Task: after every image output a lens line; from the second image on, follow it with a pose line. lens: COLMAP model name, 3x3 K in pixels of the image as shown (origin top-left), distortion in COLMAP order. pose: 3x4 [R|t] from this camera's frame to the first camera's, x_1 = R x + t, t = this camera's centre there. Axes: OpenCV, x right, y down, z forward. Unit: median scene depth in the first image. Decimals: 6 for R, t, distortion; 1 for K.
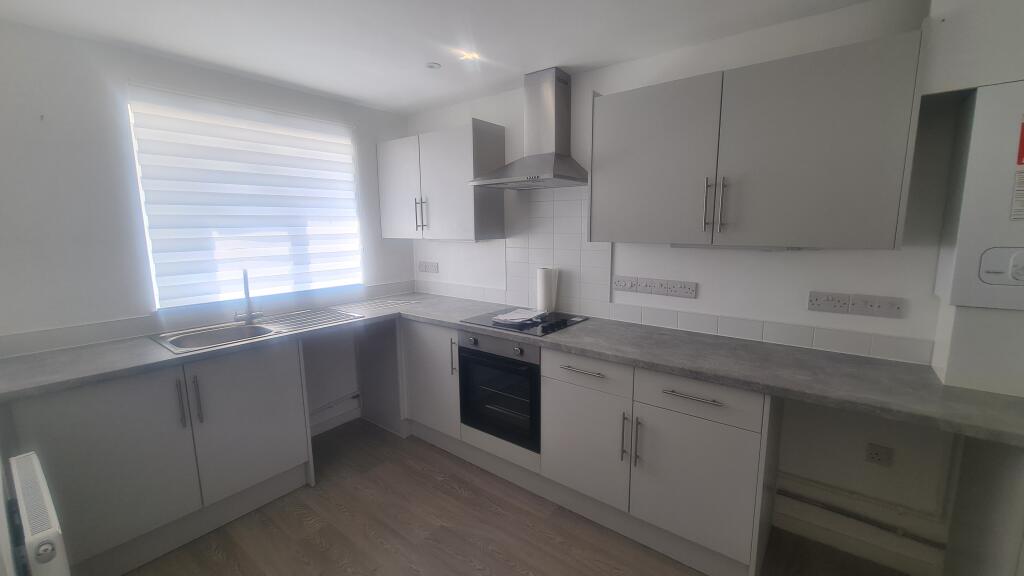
lens RADIAL K [[420.0, 0, 524.0], [0, 420.0, 289.7], [0, 0, 1]] dist [0.000842, -0.000218]
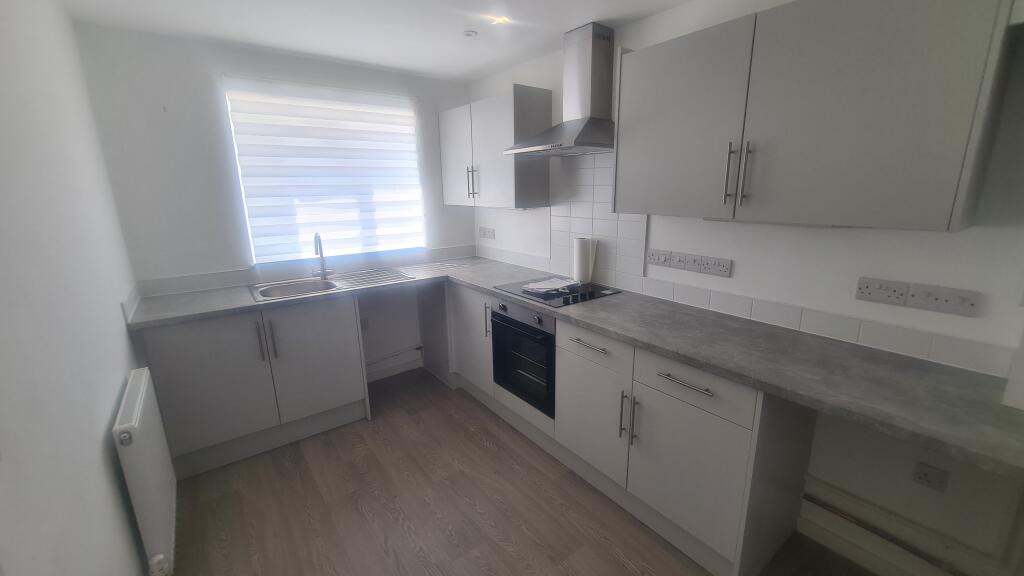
lens RADIAL K [[420.0, 0, 524.0], [0, 420.0, 289.7], [0, 0, 1]] dist [0.000842, -0.000218]
pose [[0.965617, 0.057856, -0.253450, 0.194243], [-0.034978, 0.994970, 0.093863, -0.020524], [0.257606, -0.081771, 0.962784, 0.011972]]
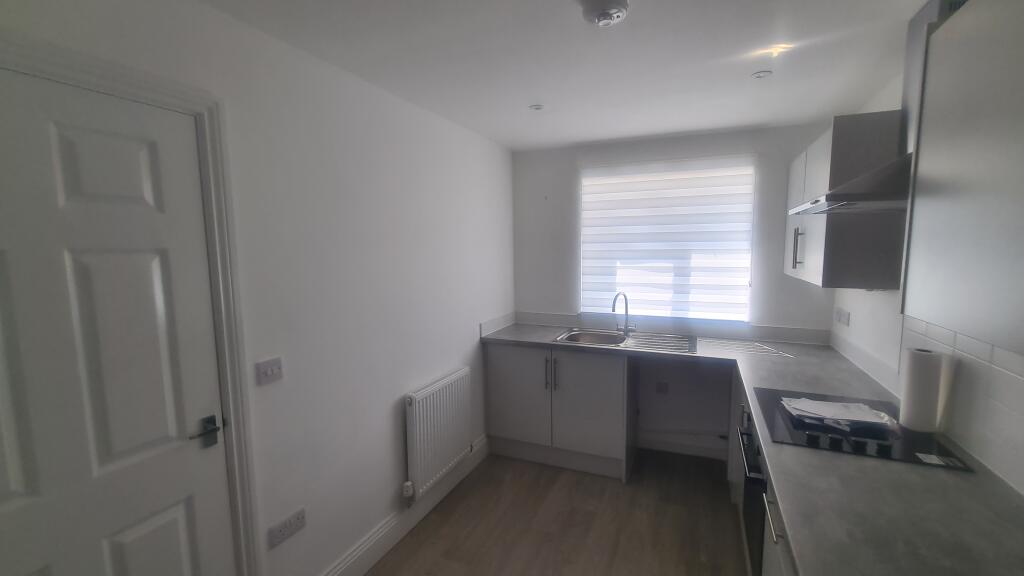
lens RADIAL K [[420.0, 0, 524.0], [0, 420.0, 289.7], [0, 0, 1]] dist [0.000842, -0.000218]
pose [[0.247266, 0.102769, -0.963482, 0.497064], [-0.143300, 0.987304, 0.068534, -0.101045], [0.958293, 0.121121, 0.258853, 0.377902]]
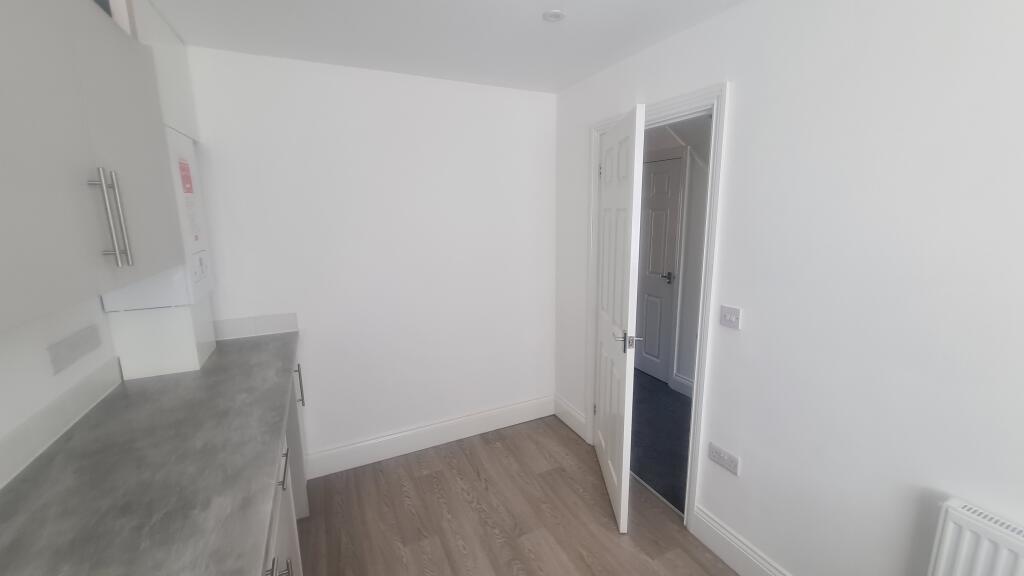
lens RADIAL K [[420.0, 0, 524.0], [0, 420.0, 289.7], [0, 0, 1]] dist [0.000842, -0.000218]
pose [[-0.896461, -0.066943, 0.438037, -0.221755], [0.085026, 0.944168, 0.318302, -0.184227], [-0.434889, 0.322590, -0.840718, 0.946756]]
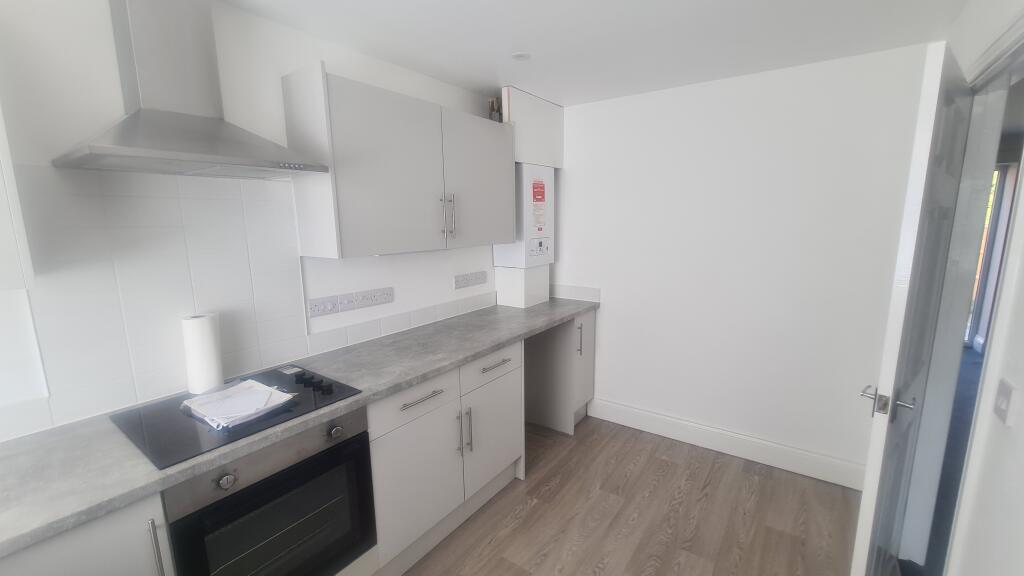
lens RADIAL K [[420.0, 0, 524.0], [0, 420.0, 289.7], [0, 0, 1]] dist [0.000842, -0.000218]
pose [[-0.045470, -0.163681, 0.985465, -0.589869], [0.160188, 0.972525, 0.168923, -0.123423], [-0.986039, 0.165540, -0.018001, 0.630080]]
